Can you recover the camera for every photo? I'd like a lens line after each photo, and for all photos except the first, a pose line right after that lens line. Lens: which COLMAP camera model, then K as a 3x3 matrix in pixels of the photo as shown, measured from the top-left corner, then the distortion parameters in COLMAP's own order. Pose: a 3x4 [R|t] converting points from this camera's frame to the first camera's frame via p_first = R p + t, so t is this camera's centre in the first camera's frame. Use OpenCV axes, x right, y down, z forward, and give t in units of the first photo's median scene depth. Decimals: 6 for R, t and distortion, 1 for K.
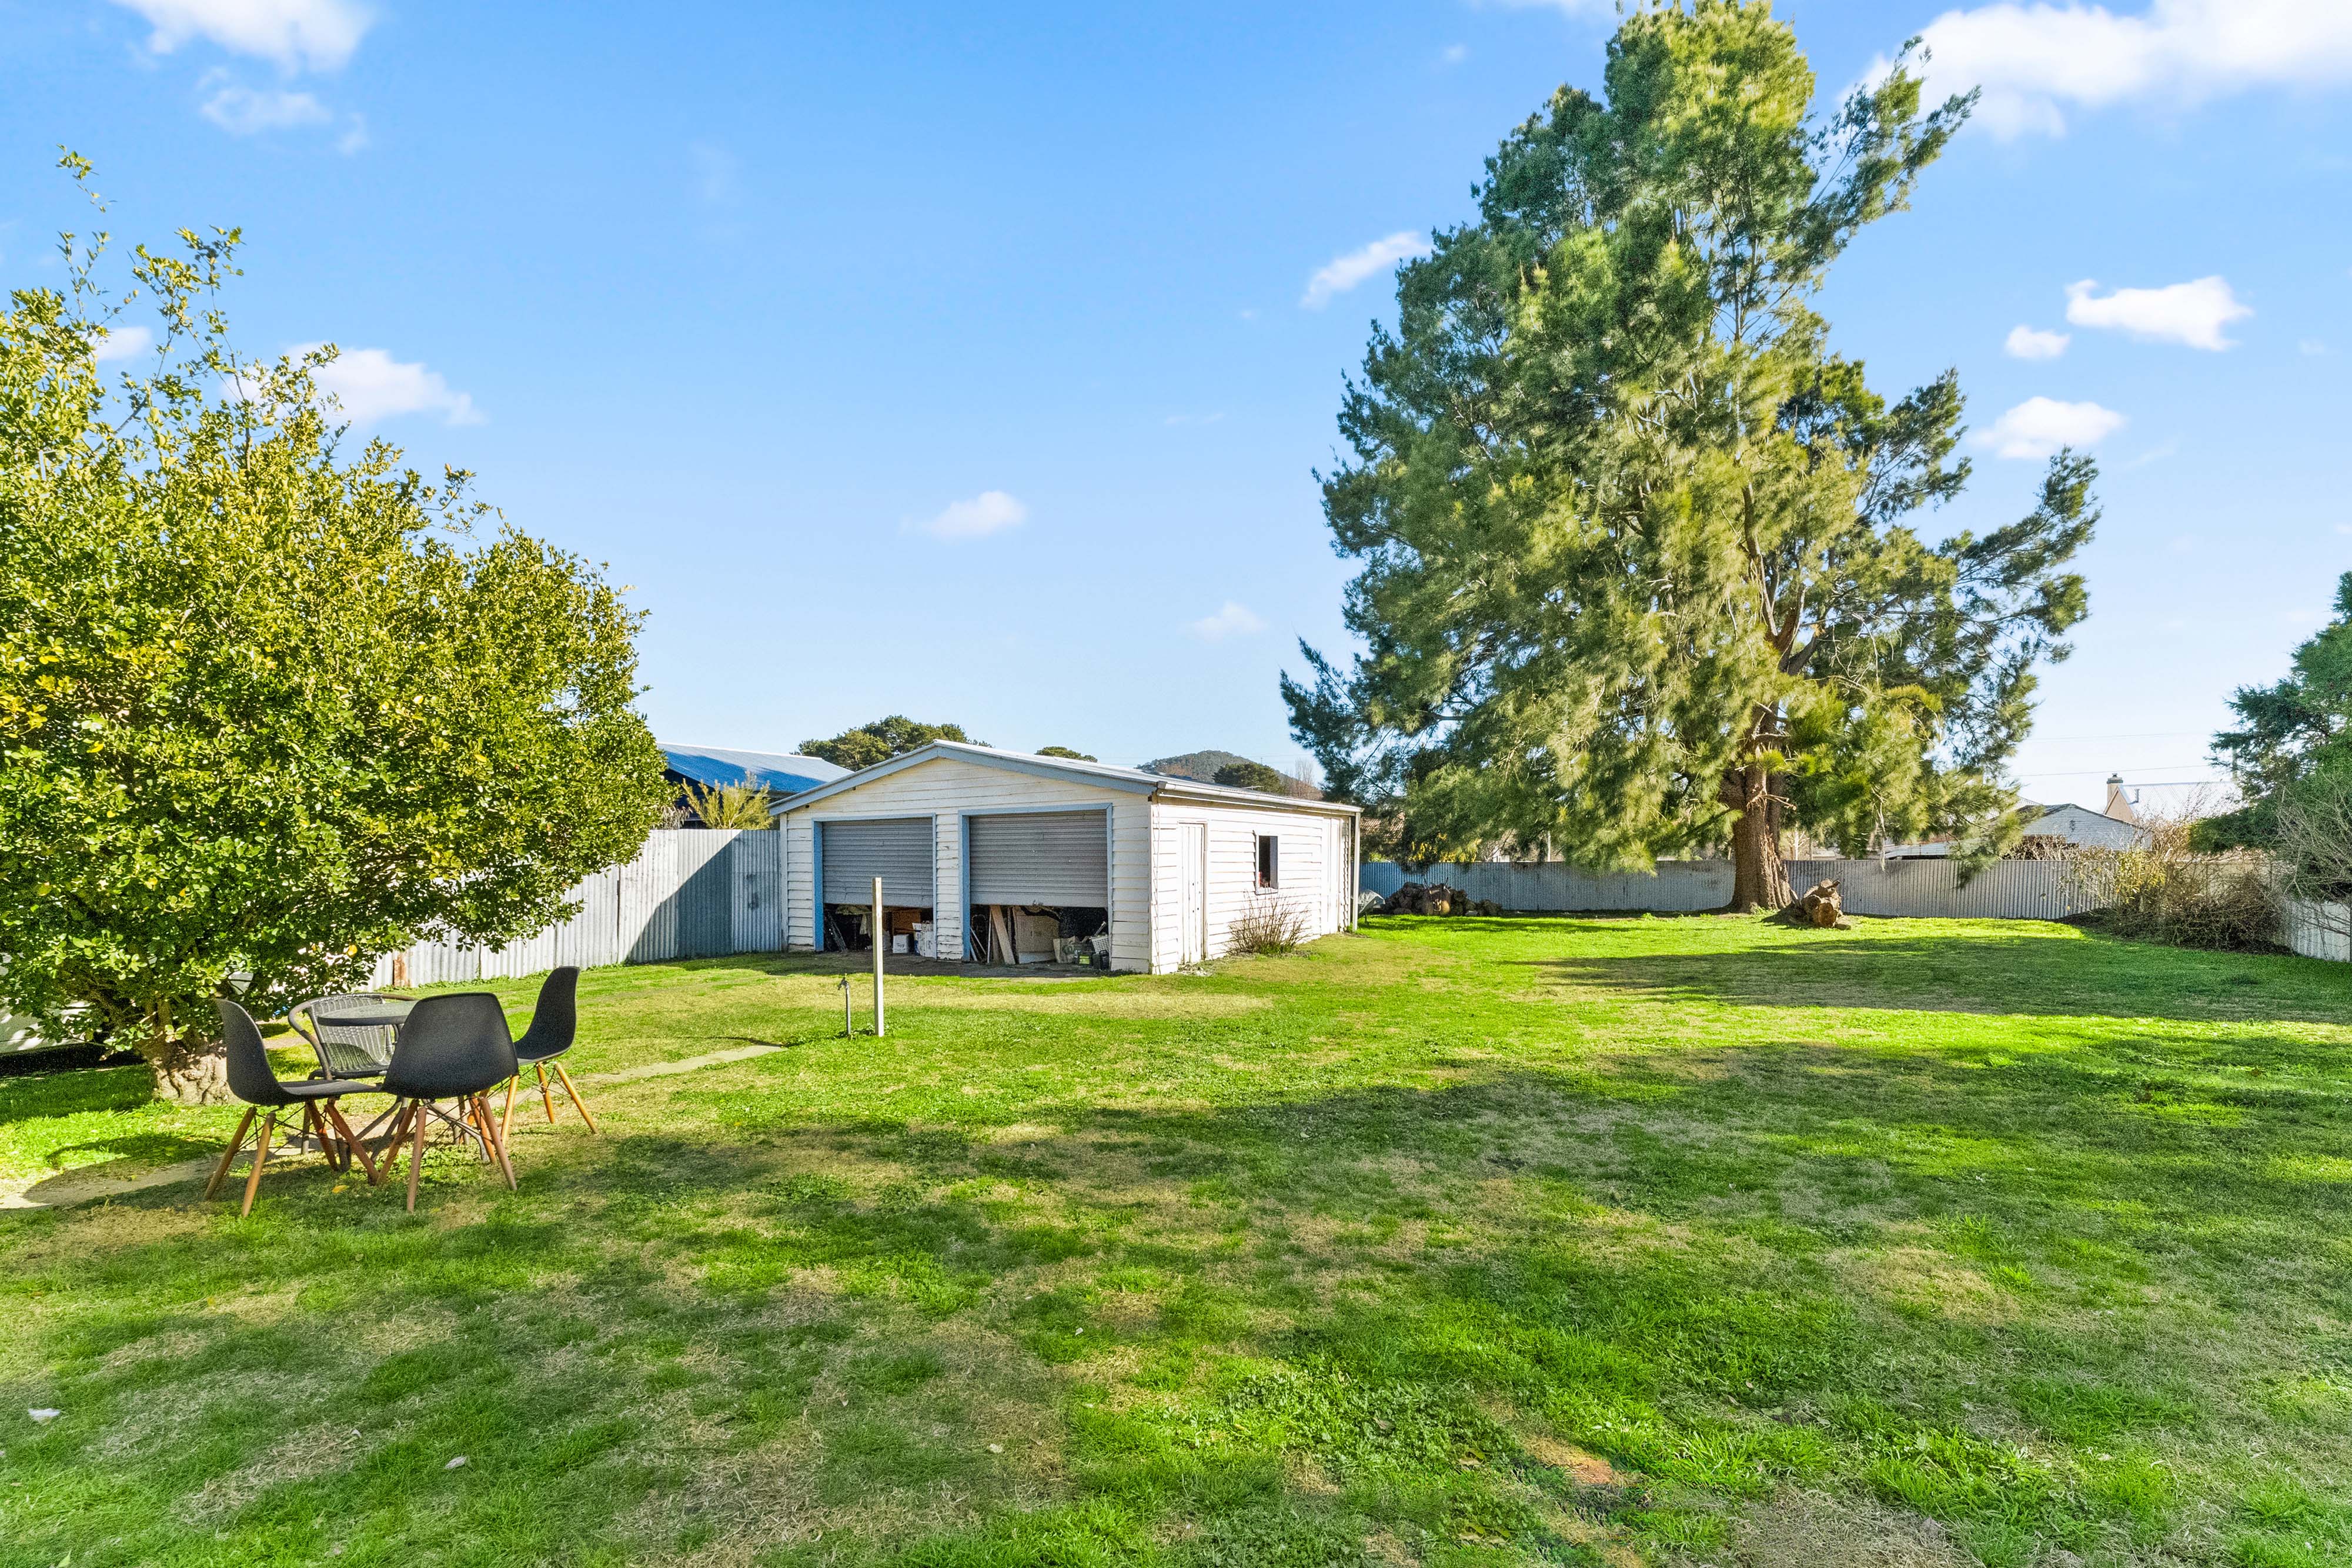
lens RADIAL K [[961.9, 0, 1186.1], [0, 961.9, 862.4], [0, 0, 1]] dist [-0.004400, -0.000159]
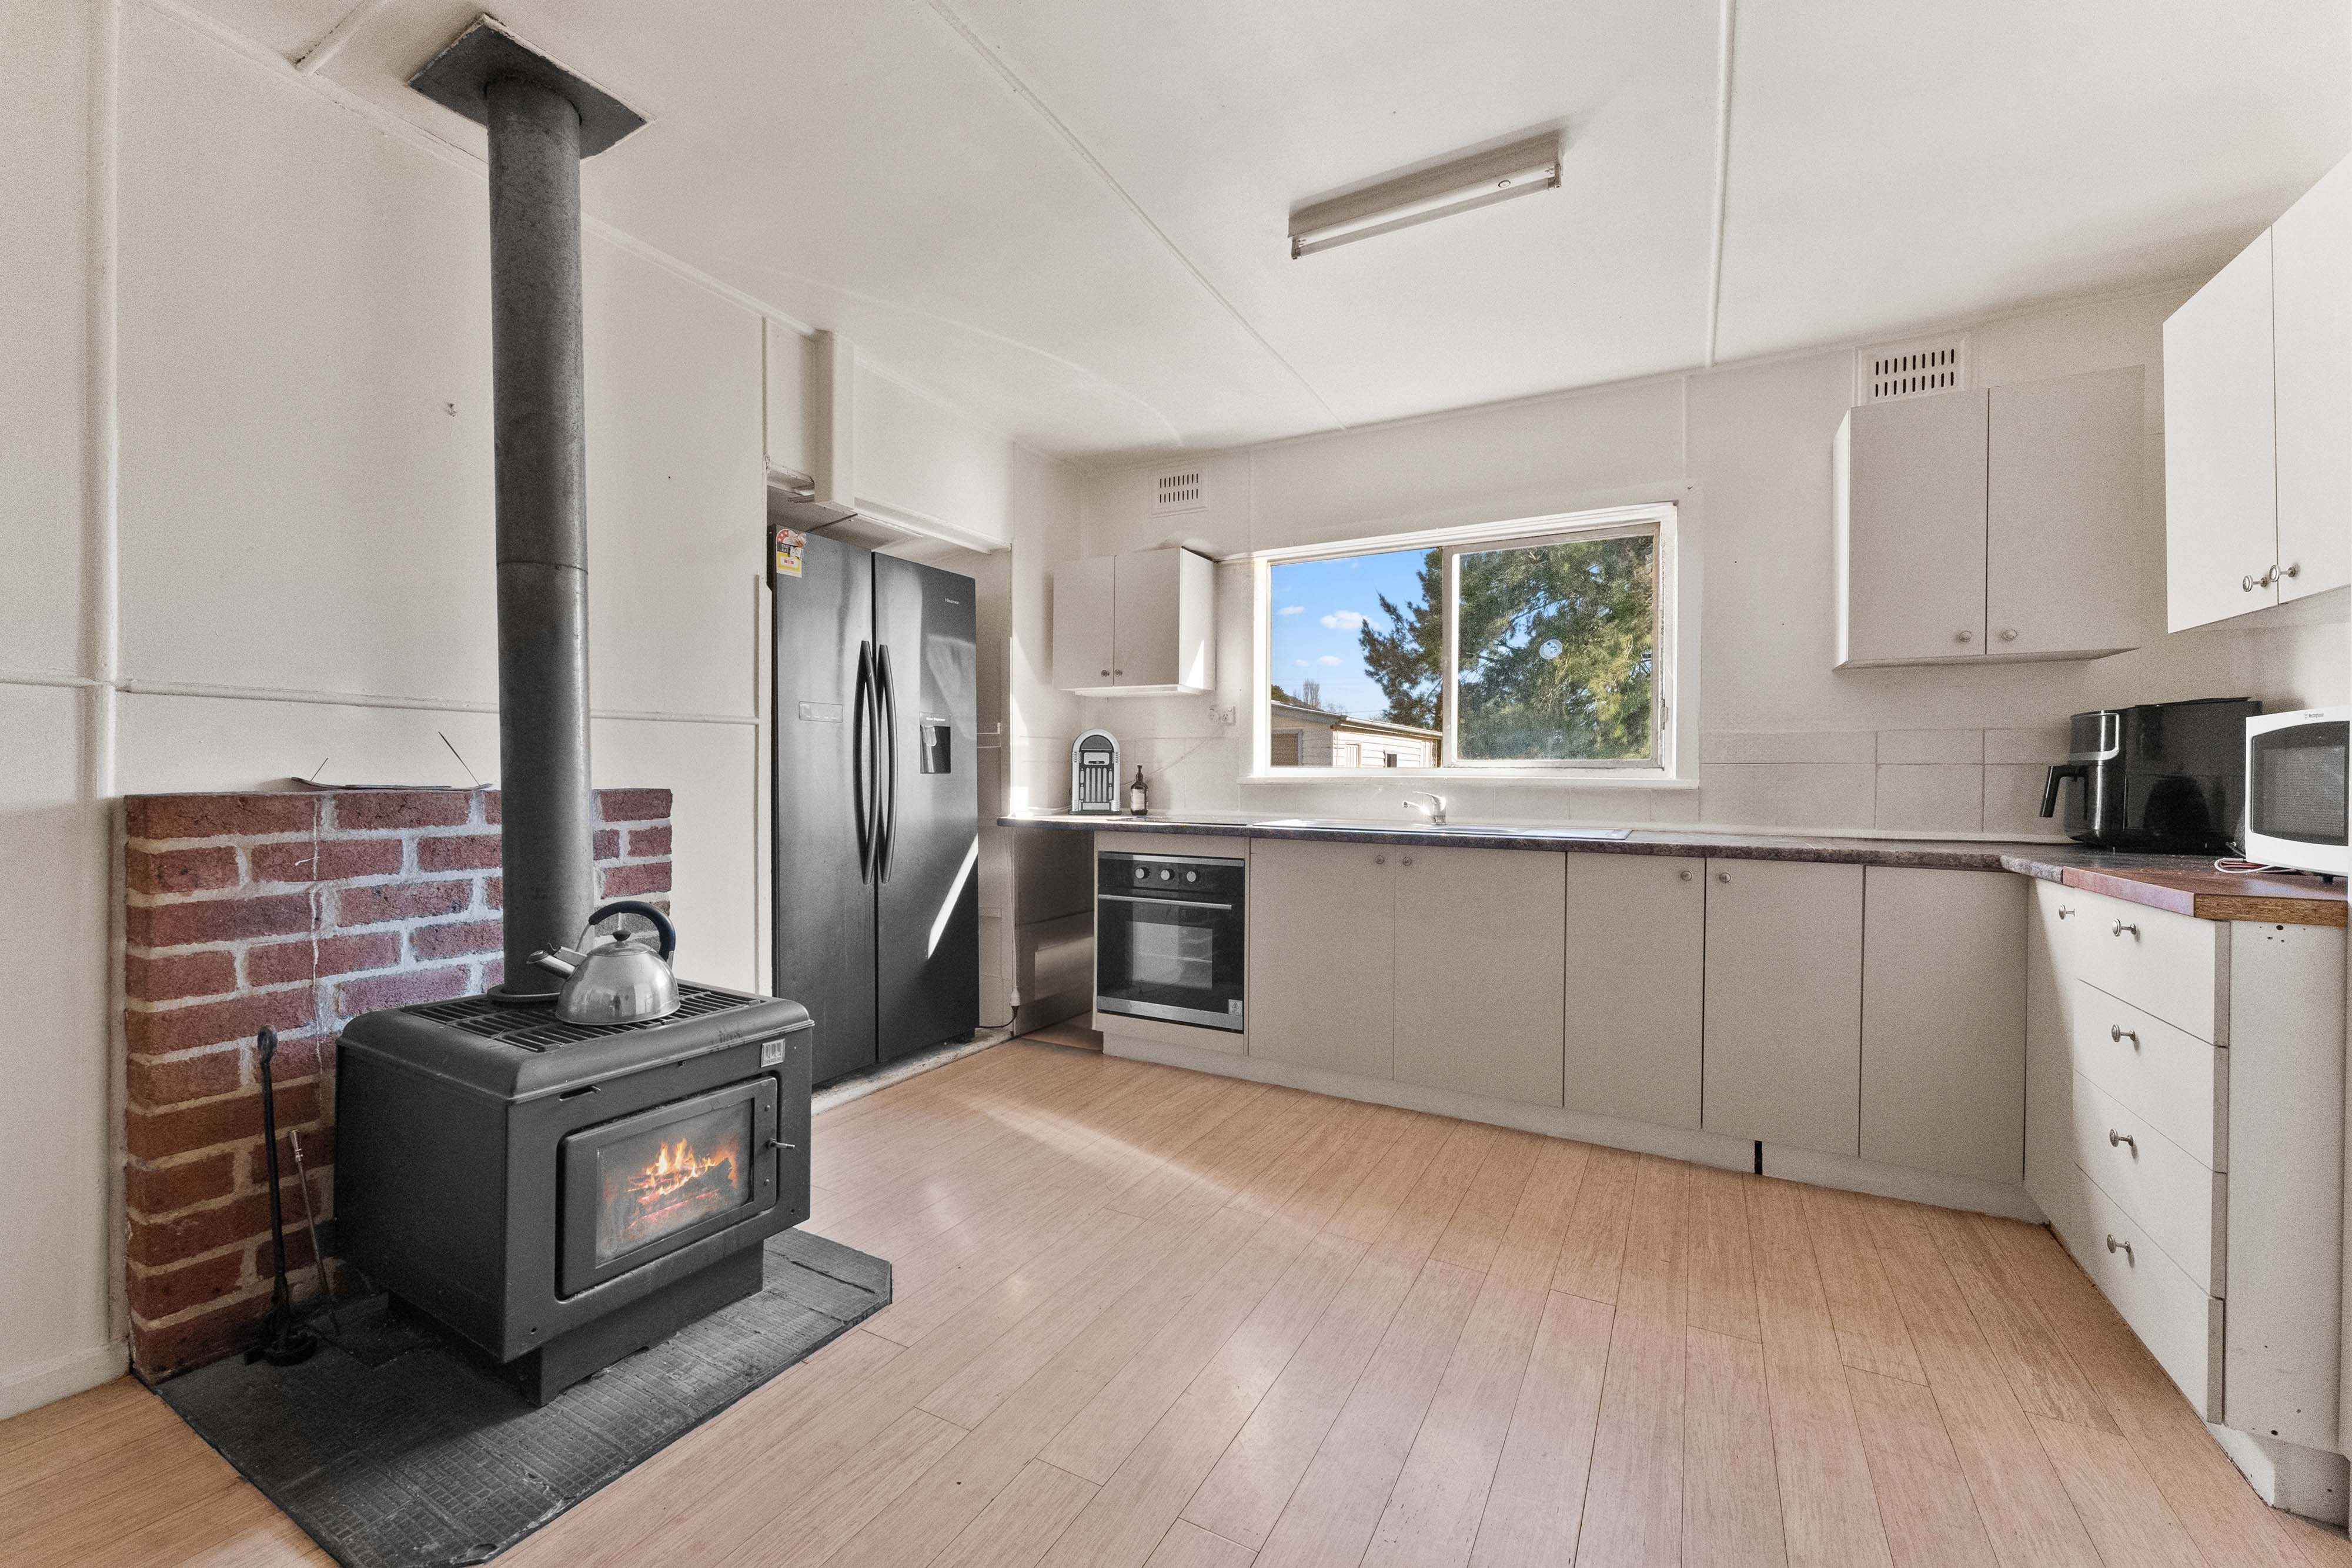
lens RADIAL K [[961.9, 0, 1164.9], [0, 961.9, 778.7], [0, 0, 1]] dist [-0.004400, -0.000159]
pose [[0.999837, 0.018036, -0.000137, -0.151693], [-0.018035, 0.999837, 0.000989, 0.007430], [0.000155, -0.000987, 1.000000, -0.232734]]
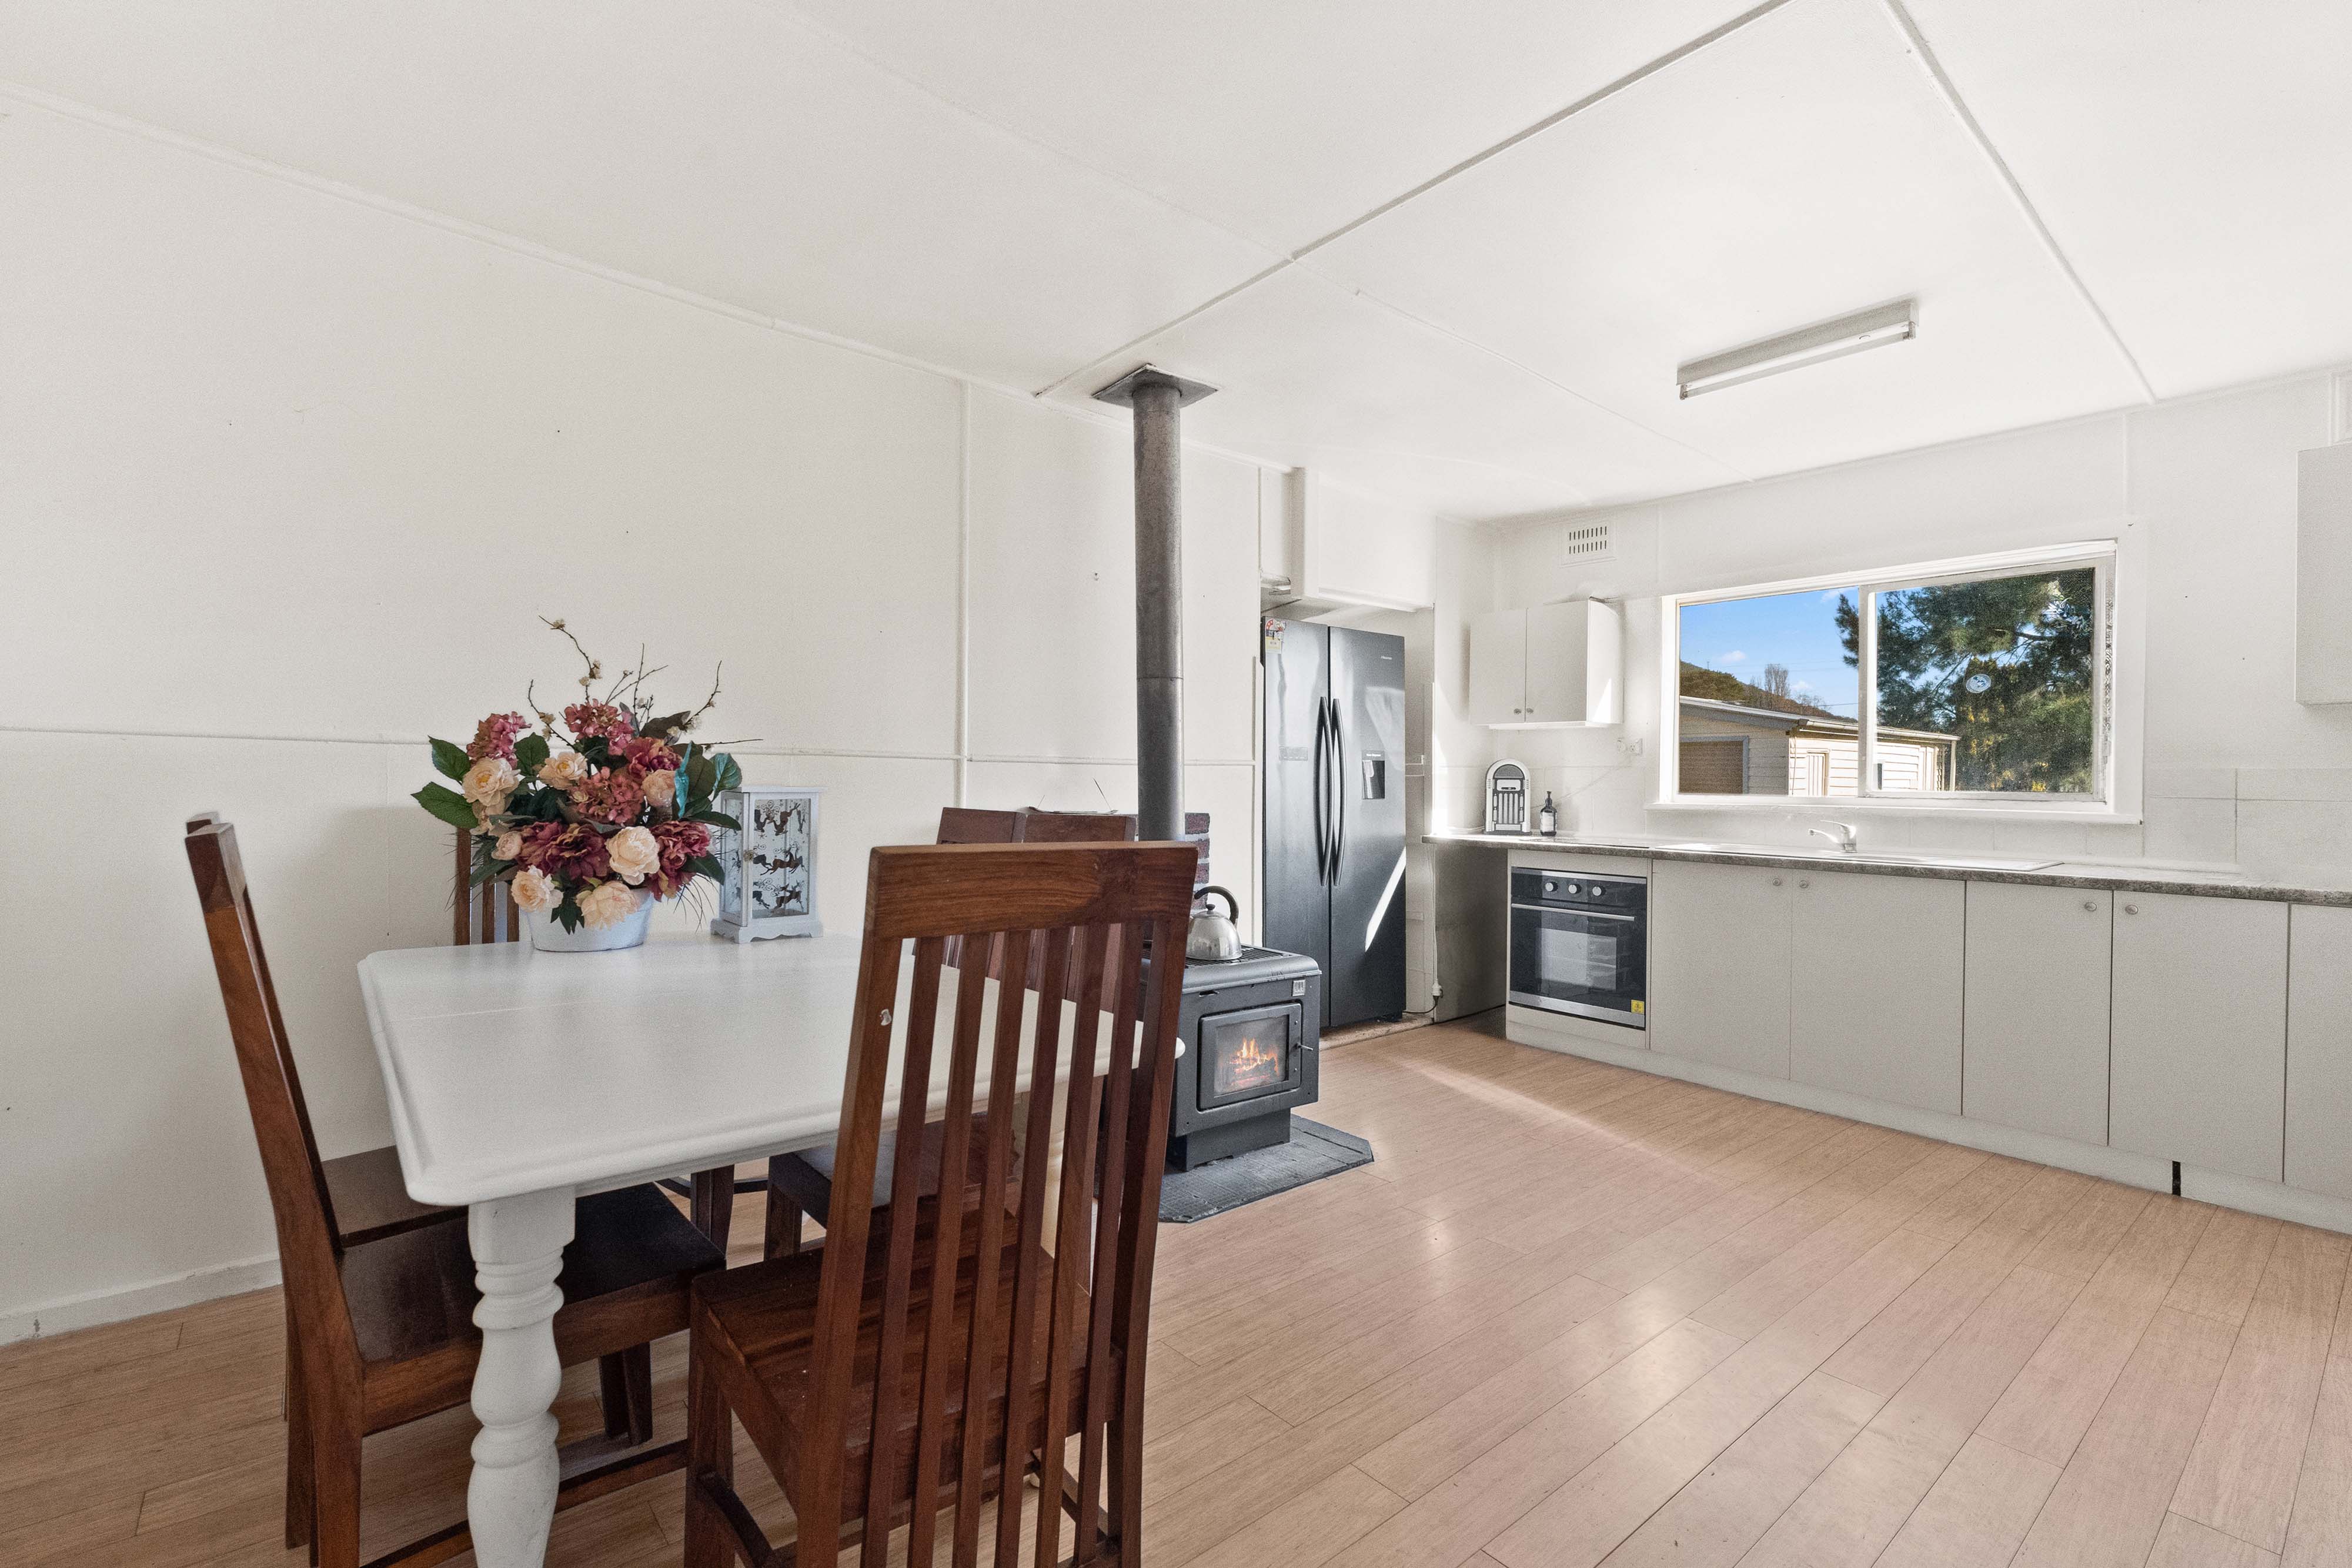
lens RADIAL K [[1085.4, 0, 1161.4], [0, 1085.4, 776.1], [0, 0, 1]] dist [0.002142, -0.000714]
pose [[0.933383, 0.020946, -0.358270, -0.150749], [-0.022423, 0.999749, 0.000032, 0.003341], [0.358180, 0.008003, 0.933618, -0.301022]]
